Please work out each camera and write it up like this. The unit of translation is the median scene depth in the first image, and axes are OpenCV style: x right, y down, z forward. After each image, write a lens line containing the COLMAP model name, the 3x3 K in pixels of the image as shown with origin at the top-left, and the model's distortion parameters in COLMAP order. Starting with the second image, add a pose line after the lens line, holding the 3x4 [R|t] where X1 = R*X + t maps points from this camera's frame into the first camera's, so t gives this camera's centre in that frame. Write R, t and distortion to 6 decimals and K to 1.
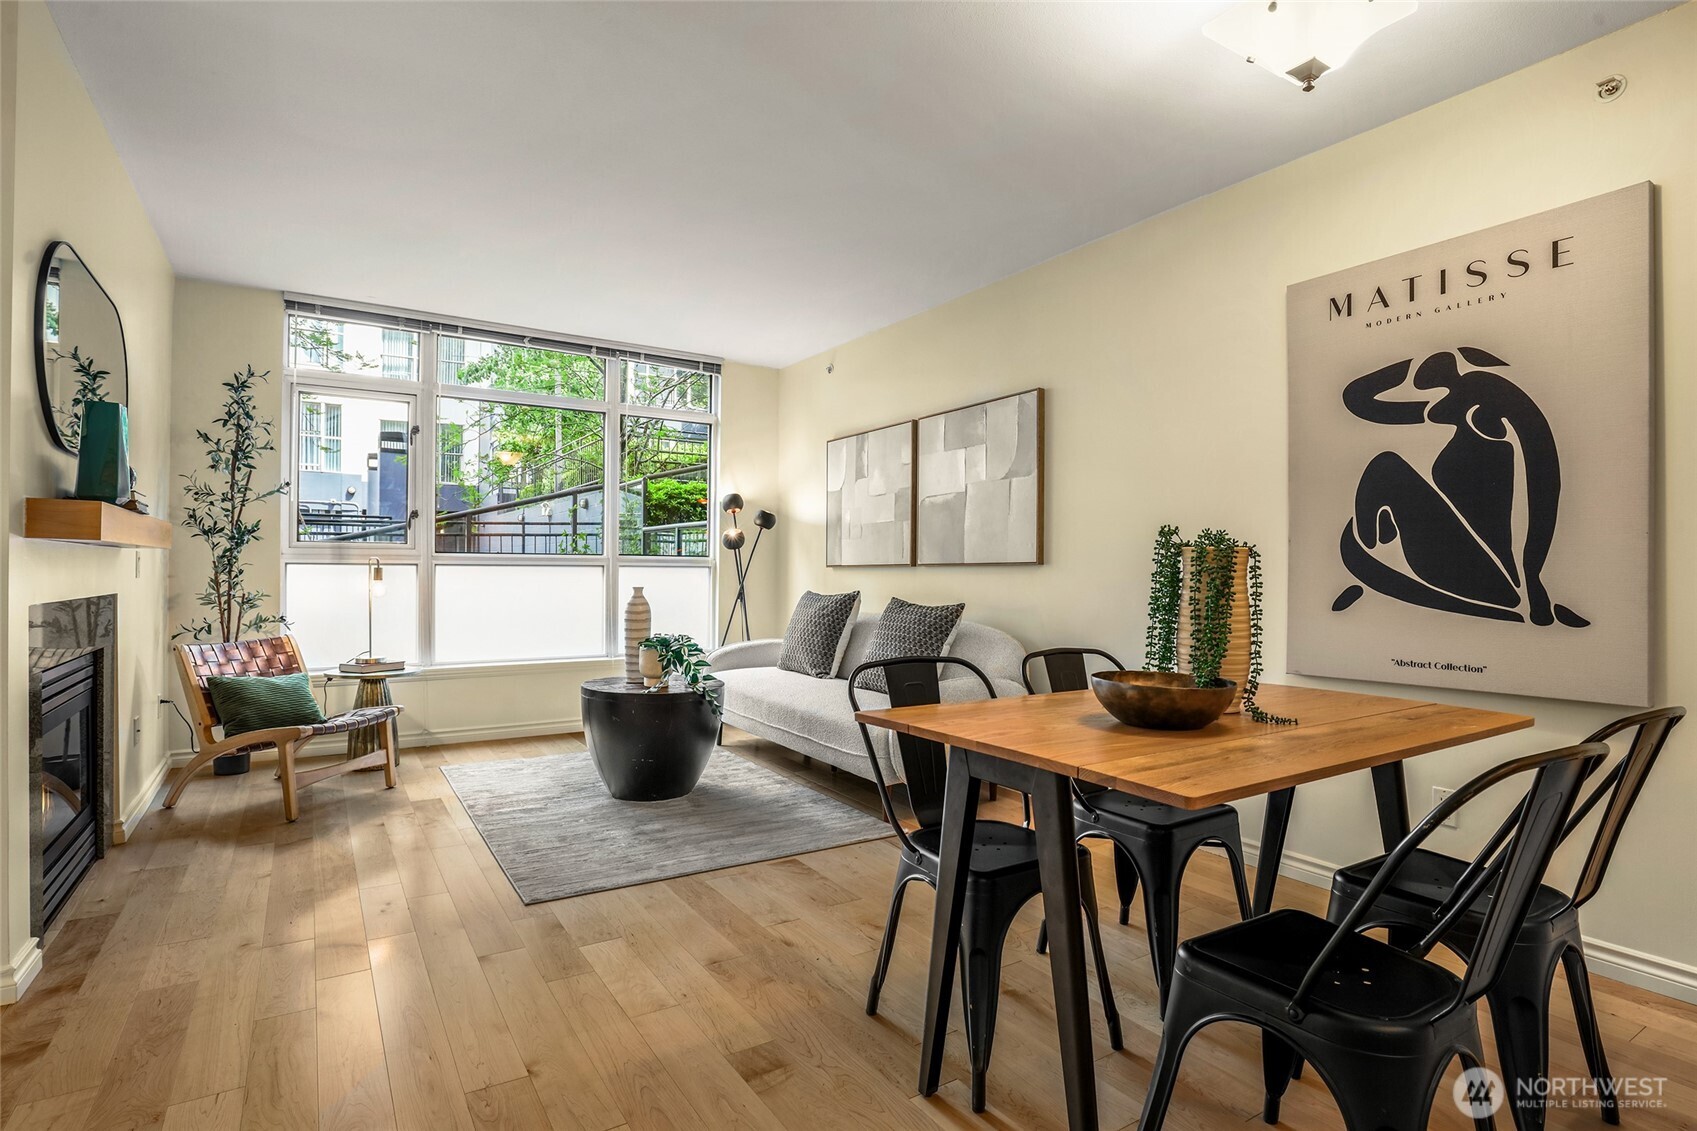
lens RADIAL K [[849.1, 0, 851.5], [0, 849.1, 573.3], [0, 0, 1]] dist [-0.034675, 0.000251]
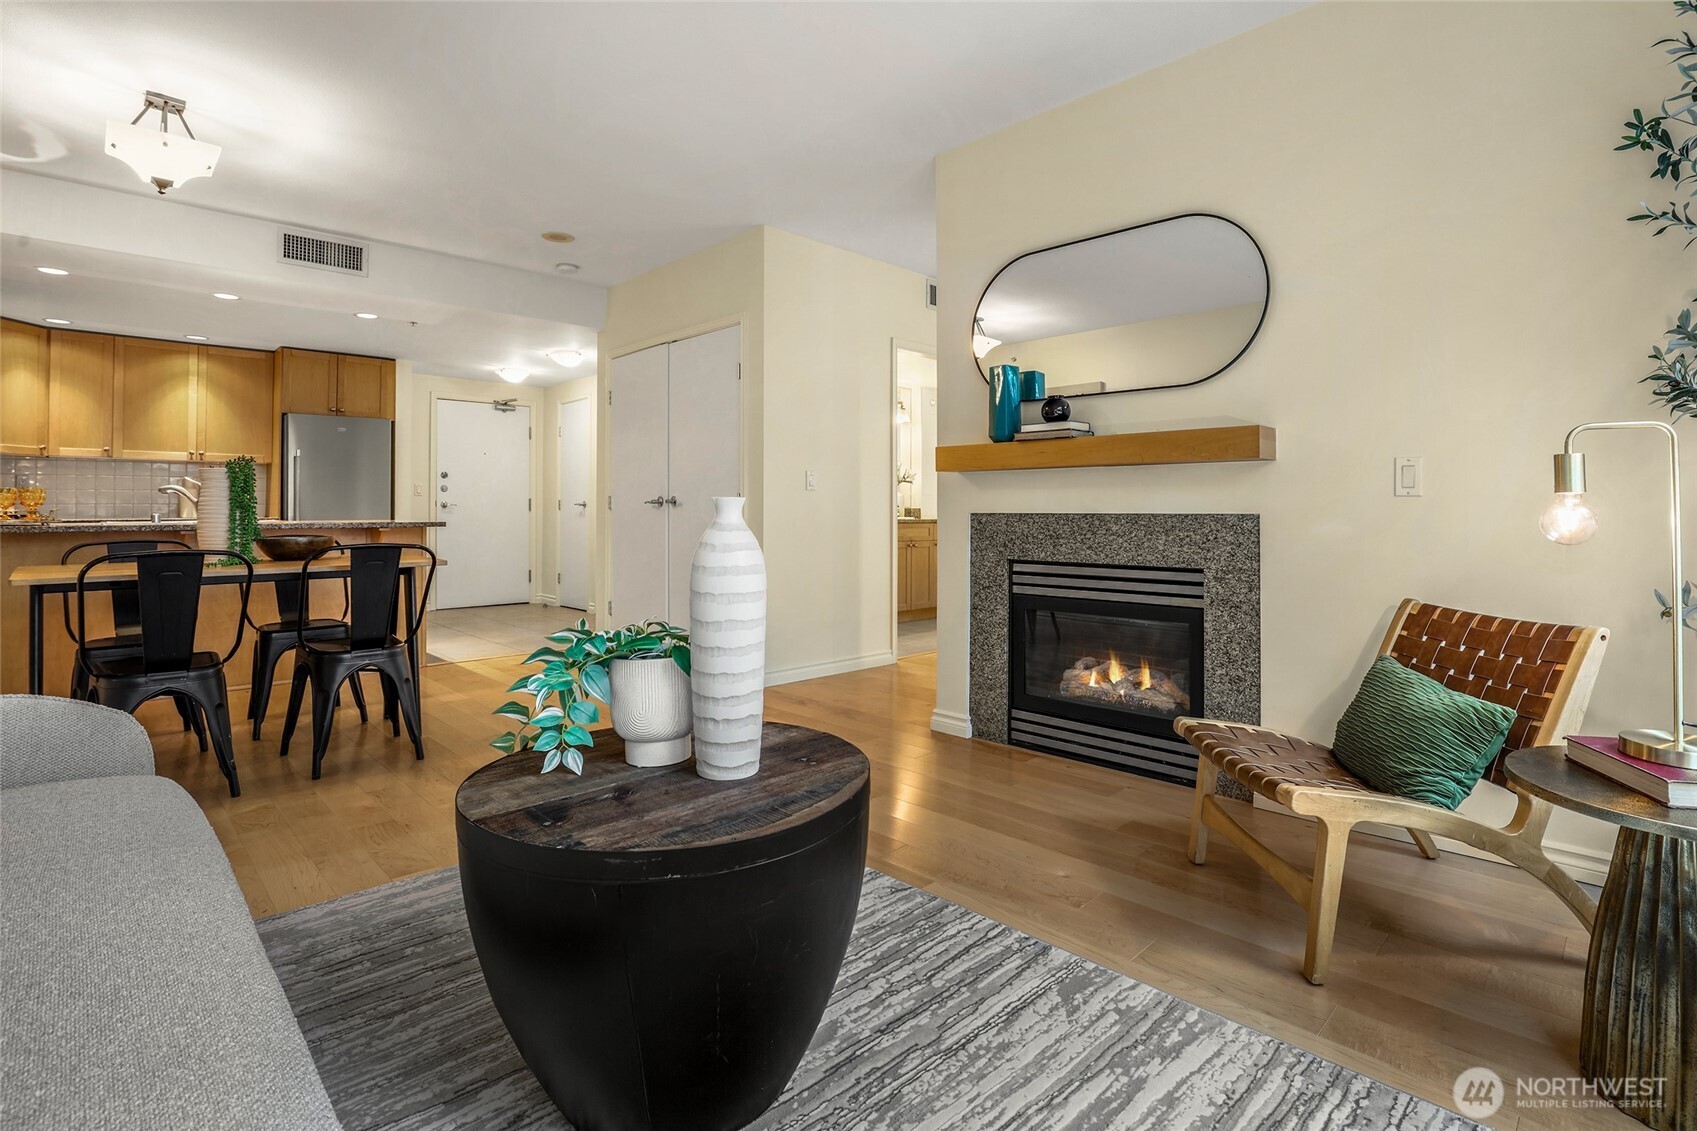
lens RADIAL K [[833.2, 0, 852.1], [0, 833.2, 501.2], [0, 0, 1]] dist [-0.003120, -0.000182]
pose [[-0.982563, -0.011008, -0.185602, -0.293431], [-0.009366, 0.999909, -0.009721, 0.022309], [0.185692, -0.007813, -0.982577, 1.640599]]
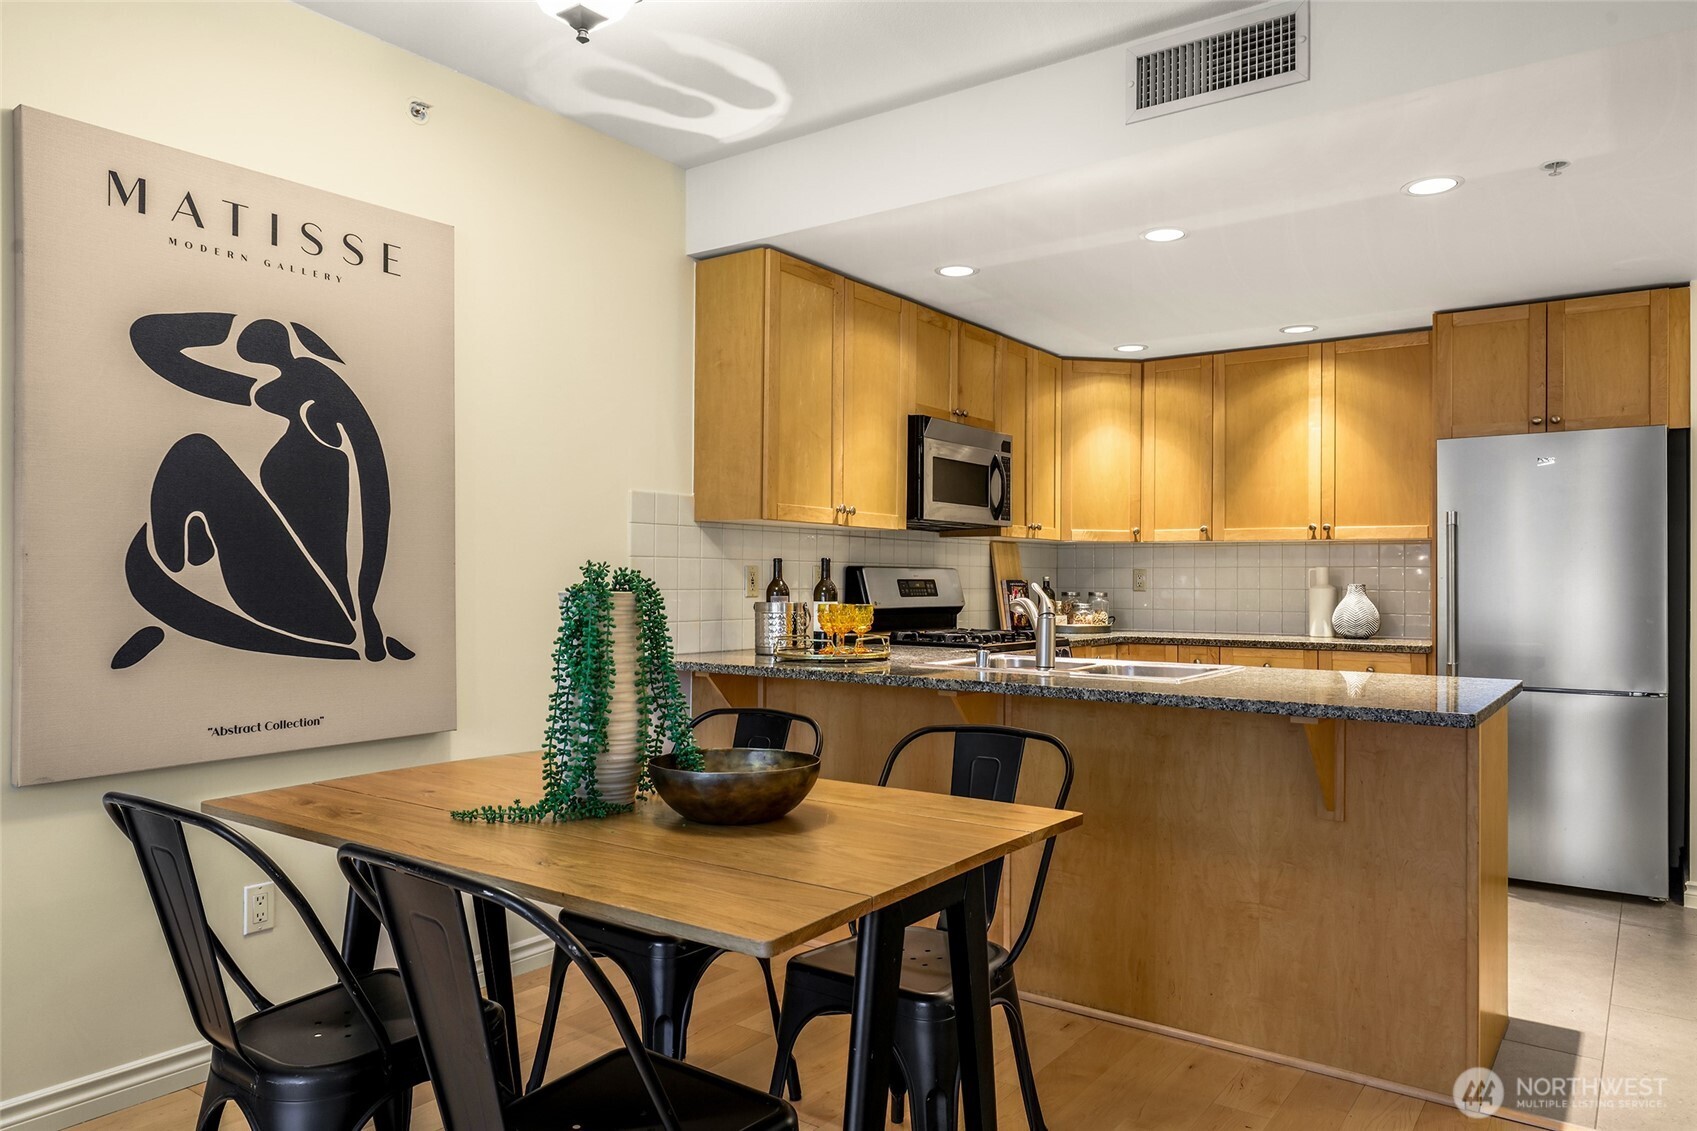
lens RADIAL K [[1130.8, 0, 848.5], [0, 1130.8, 565.5], [0, 0, 1]] dist [0.001880, 0.002401]
pose [[-0.368517, 0.001874, 0.929619, -0.346257], [-0.007688, 0.999958, -0.005064, -0.027029], [-0.929589, -0.009013, -0.368487, 0.659429]]
